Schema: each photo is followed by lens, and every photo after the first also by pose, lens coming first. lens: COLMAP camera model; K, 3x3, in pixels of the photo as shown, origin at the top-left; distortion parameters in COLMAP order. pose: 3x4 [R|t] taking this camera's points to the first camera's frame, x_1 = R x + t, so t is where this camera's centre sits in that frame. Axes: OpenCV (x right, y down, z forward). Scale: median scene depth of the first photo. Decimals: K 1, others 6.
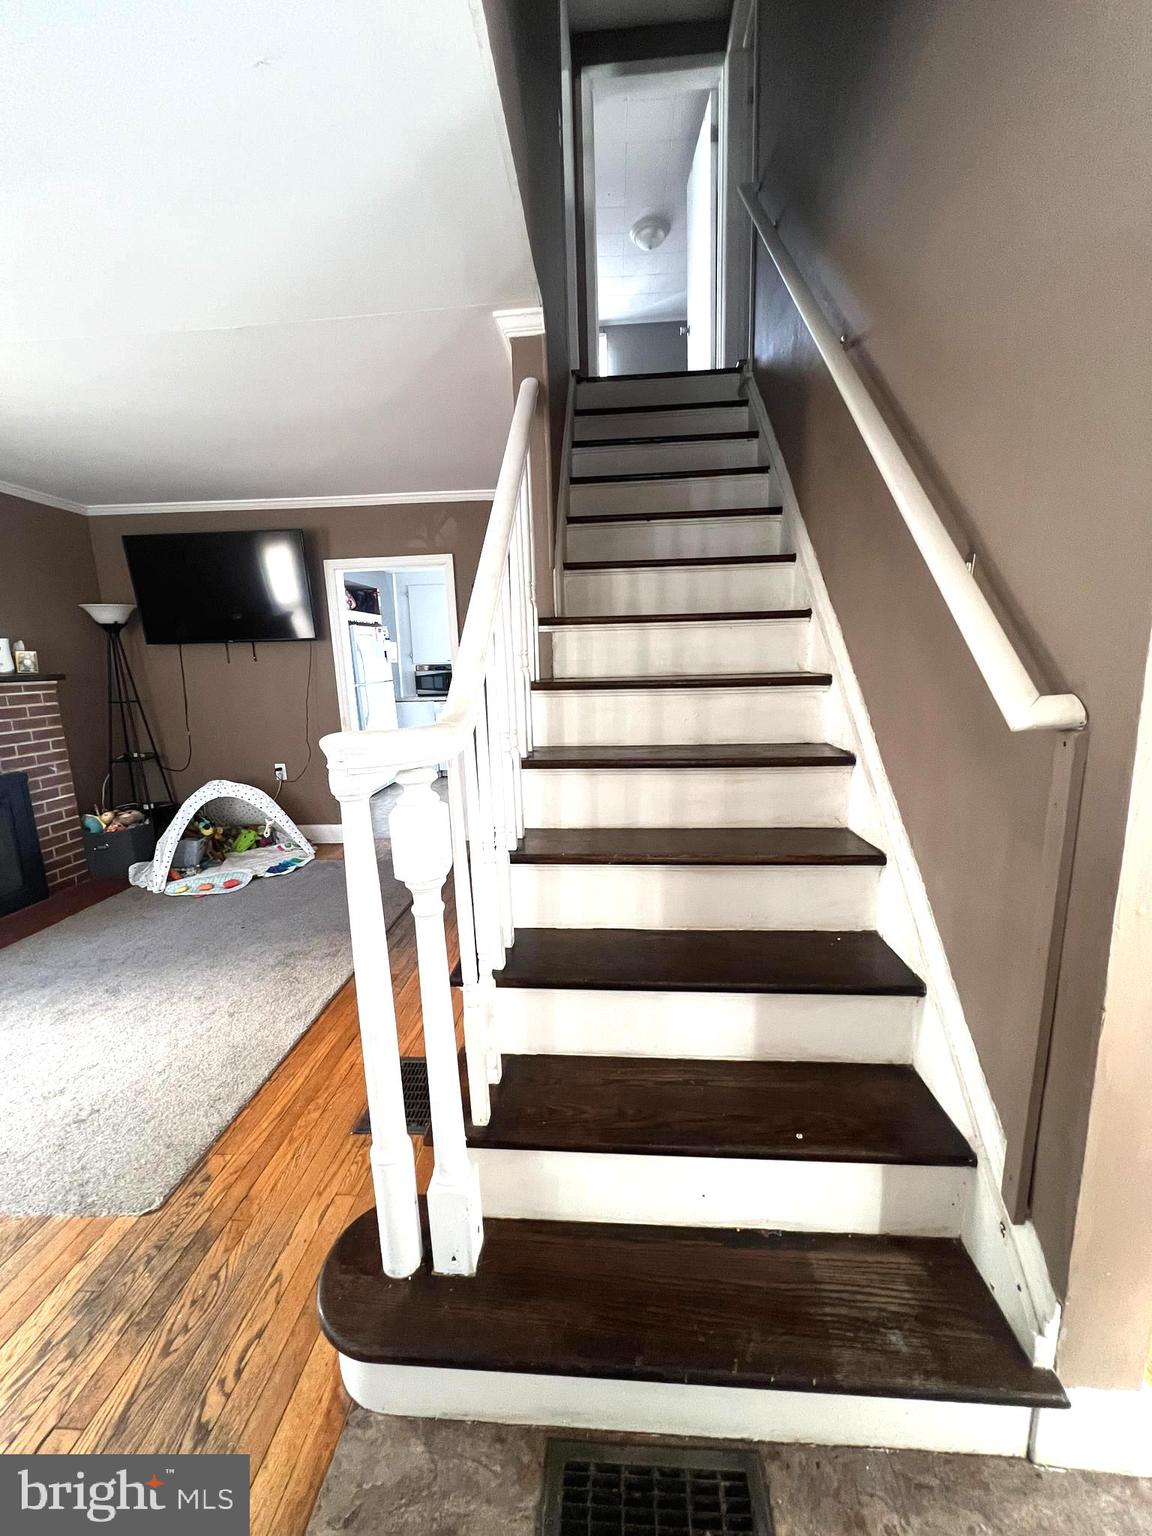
lens RADIAL K [[611.7, 0, 574.4], [0, 611.7, 768.6], [0, 0, 1]] dist [0.000643, 0.000058]
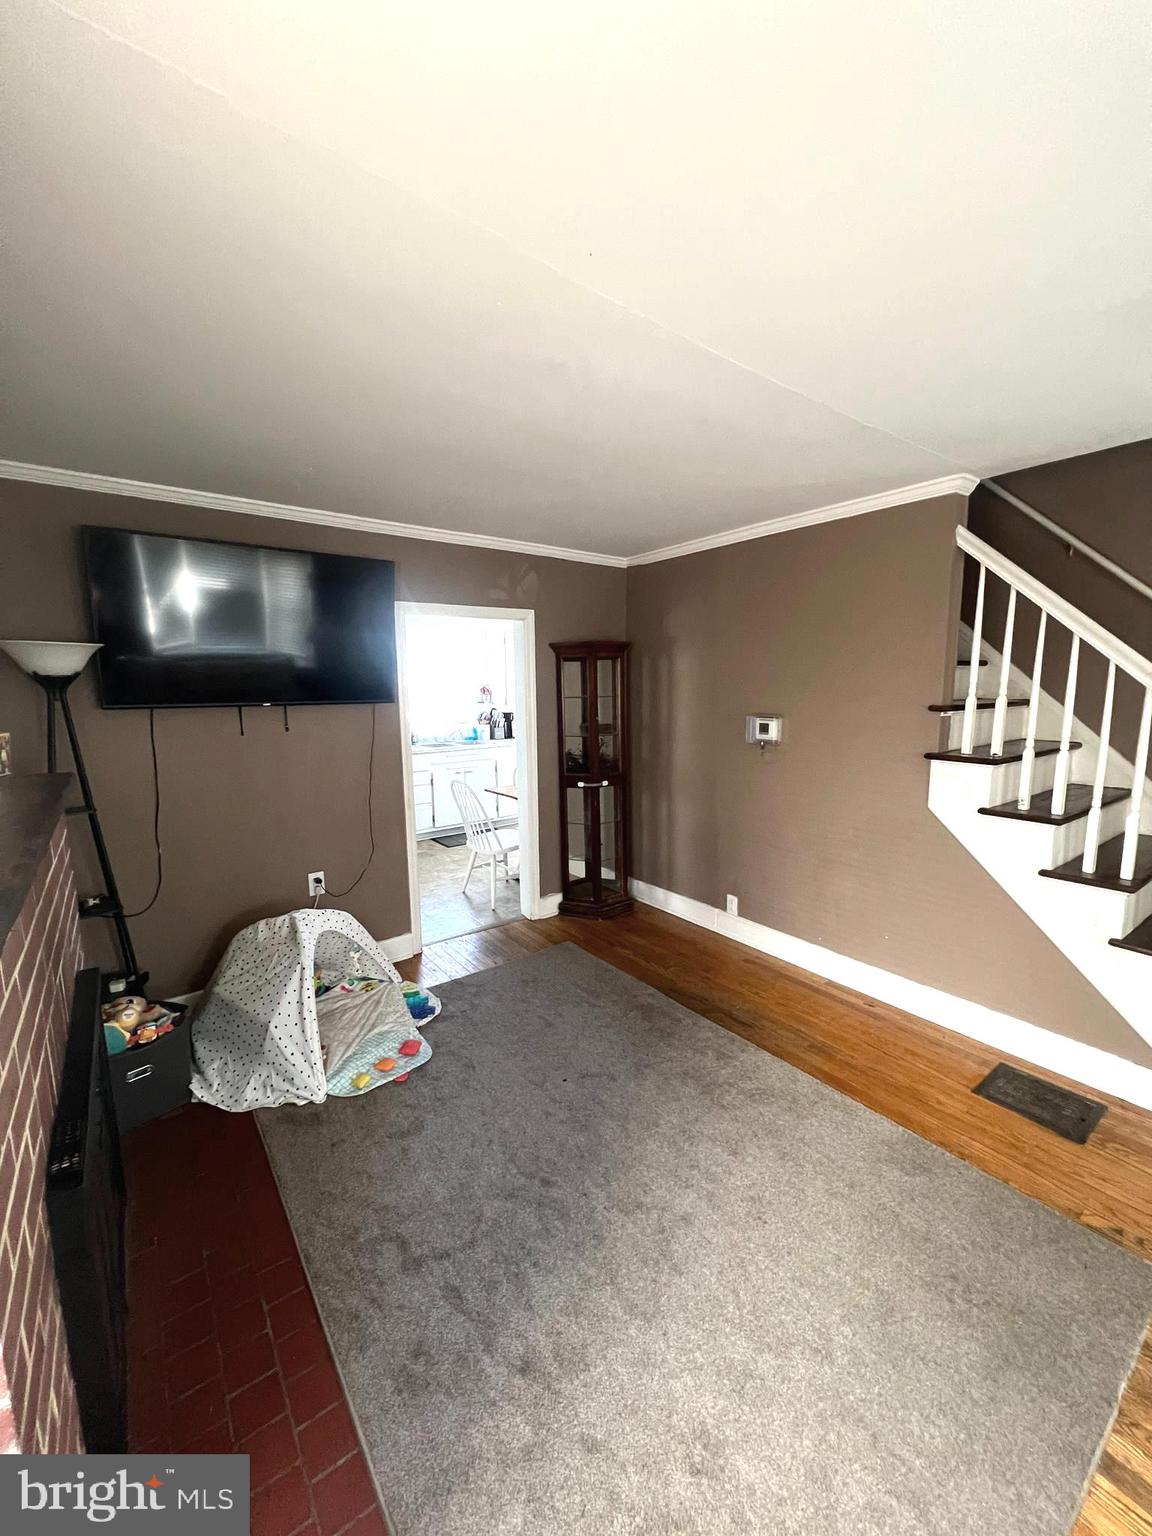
lens RADIAL K [[611.7, 0, 573.9], [0, 611.7, 773.1], [0, 0, 1]] dist [0.000643, 0.000058]
pose [[0.760521, -0.075746, 0.644881, -0.768761], [0.109396, 0.993923, -0.012270, -0.089601], [-0.640032, 0.079878, 0.764185, 0.282109]]
